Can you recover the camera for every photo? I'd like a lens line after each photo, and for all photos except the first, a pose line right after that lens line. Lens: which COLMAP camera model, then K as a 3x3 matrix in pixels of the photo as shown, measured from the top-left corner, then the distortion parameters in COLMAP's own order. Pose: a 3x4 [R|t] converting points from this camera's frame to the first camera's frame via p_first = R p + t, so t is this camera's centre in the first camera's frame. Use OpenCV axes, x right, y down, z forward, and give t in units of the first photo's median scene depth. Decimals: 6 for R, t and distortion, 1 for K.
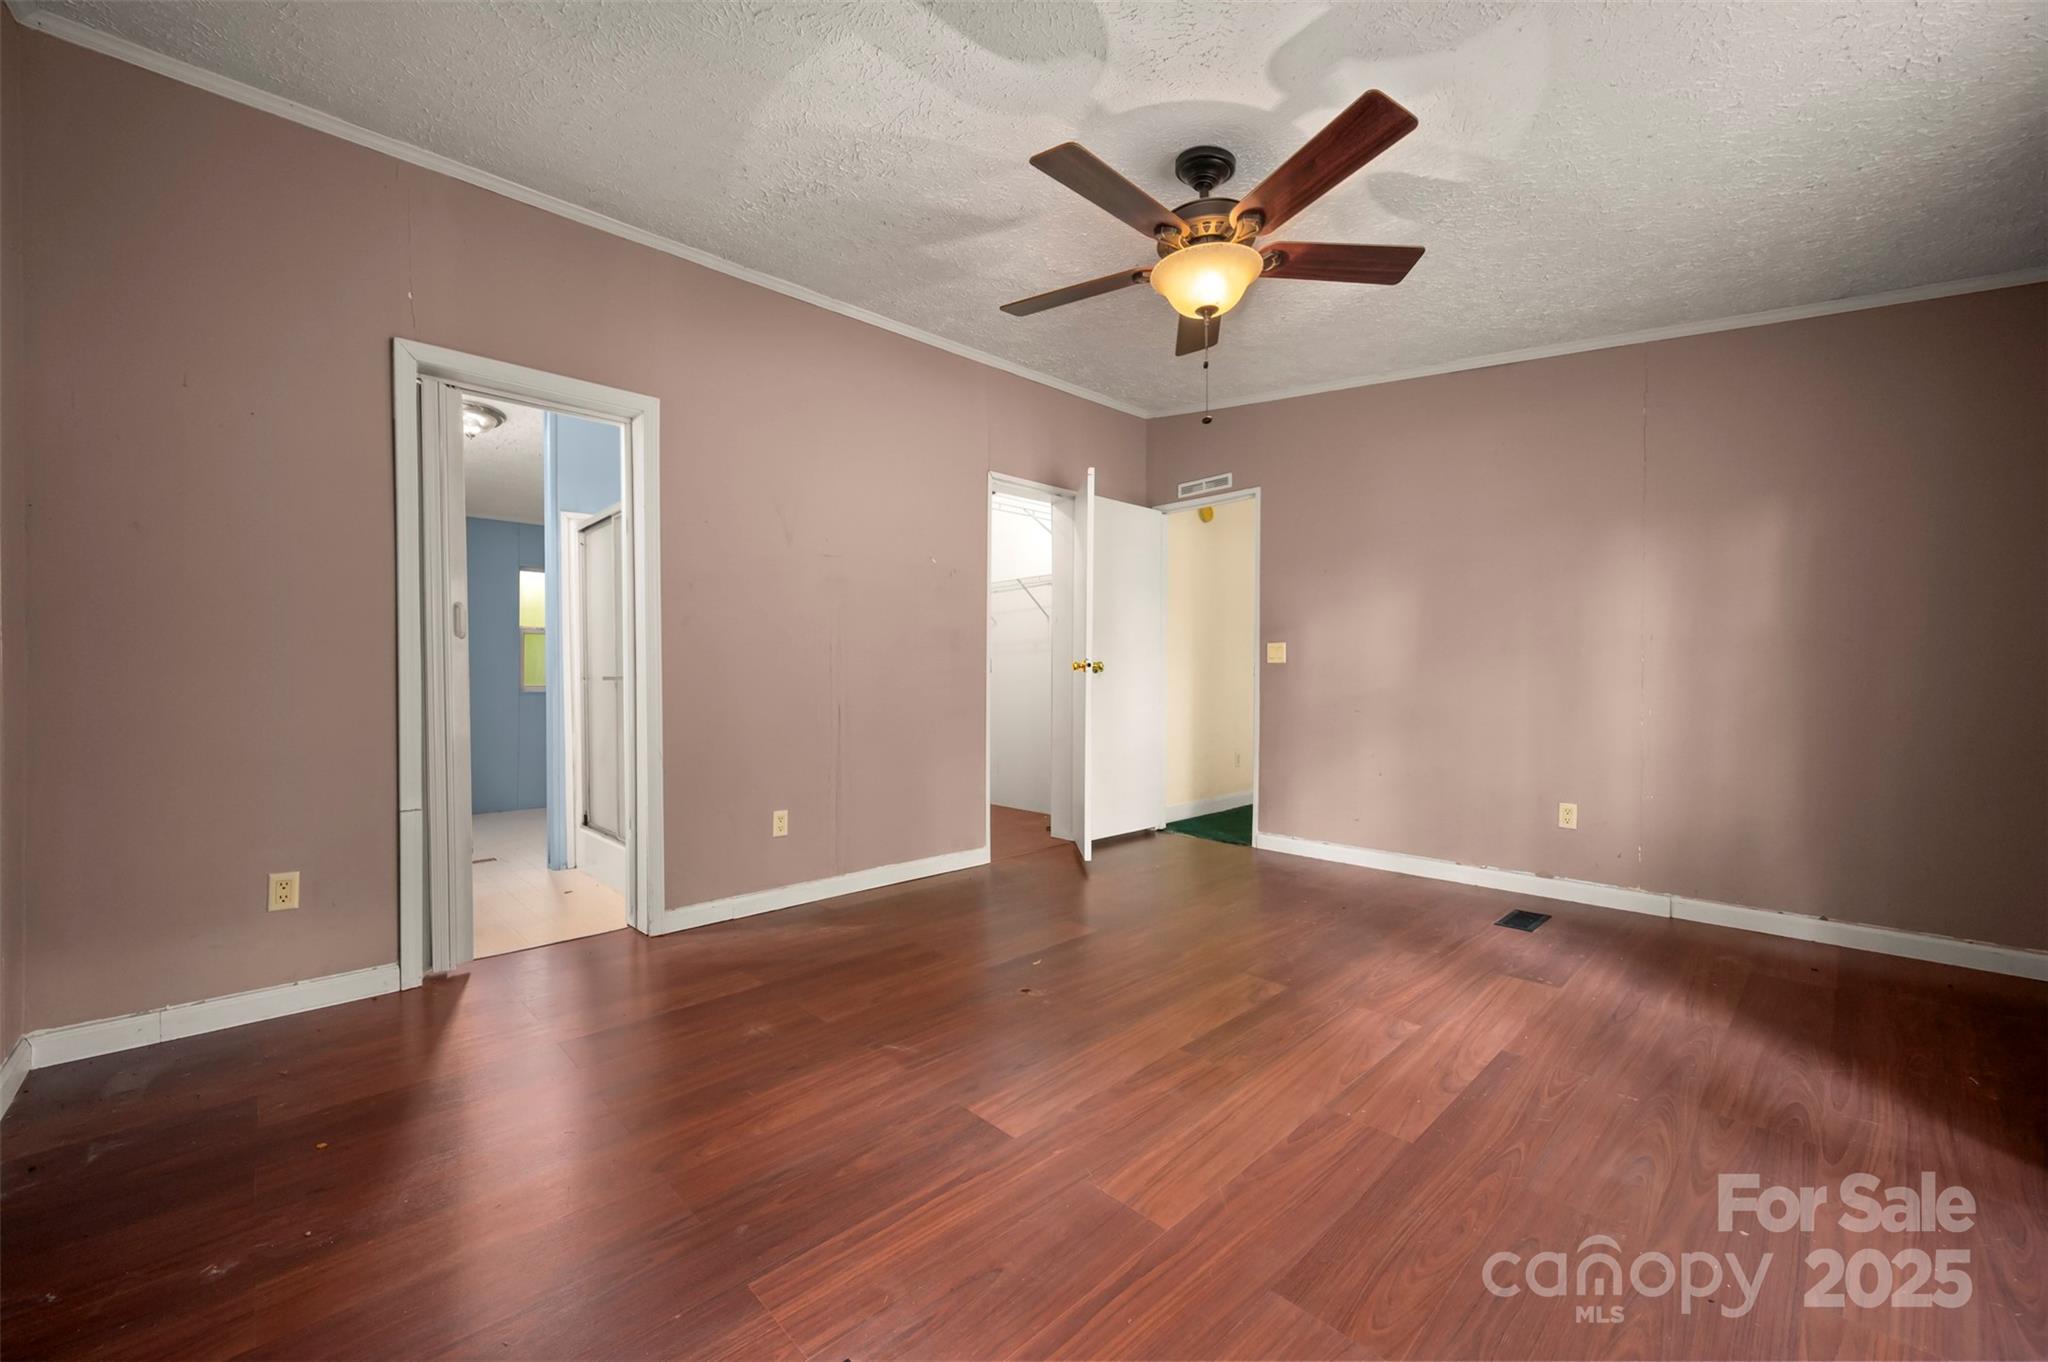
lens RADIAL K [[808.1, 0, 1029.0], [0, 808.1, 685.6], [0, 0, 1]] dist [0.006095, 0.000194]
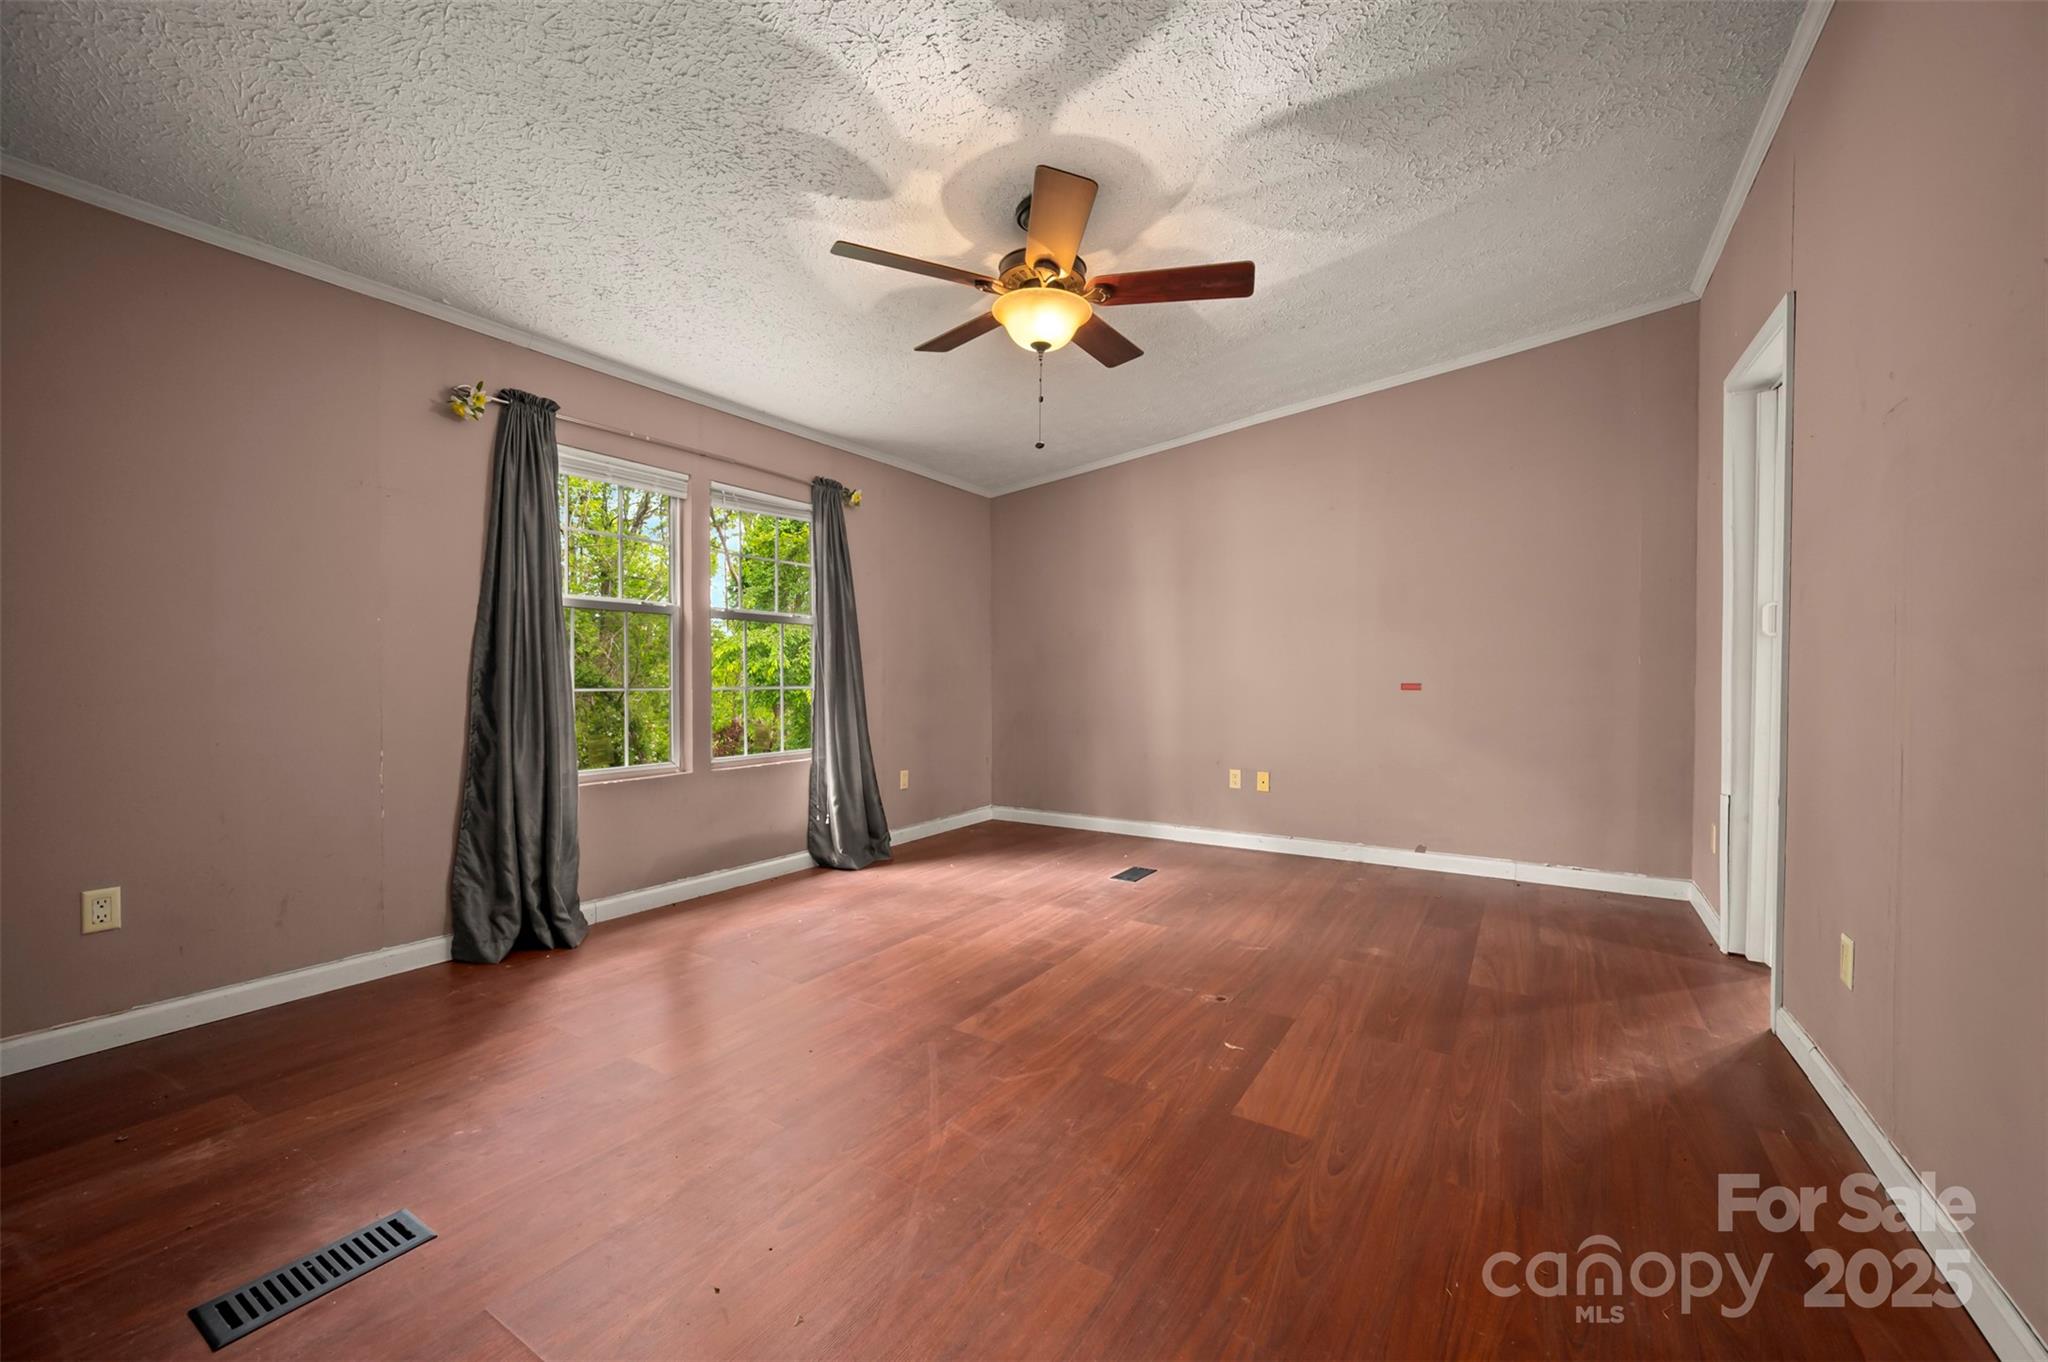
lens RADIAL K [[808.1, 0, 1029.0], [0, 808.1, 685.6], [0, 0, 1]] dist [0.006095, 0.000194]
pose [[-0.971580, 0.000939, -0.236708, 0.503303], [-0.005210, 0.999665, 0.025350, -0.026757], [0.236653, 0.025863, -0.971250, 2.102555]]
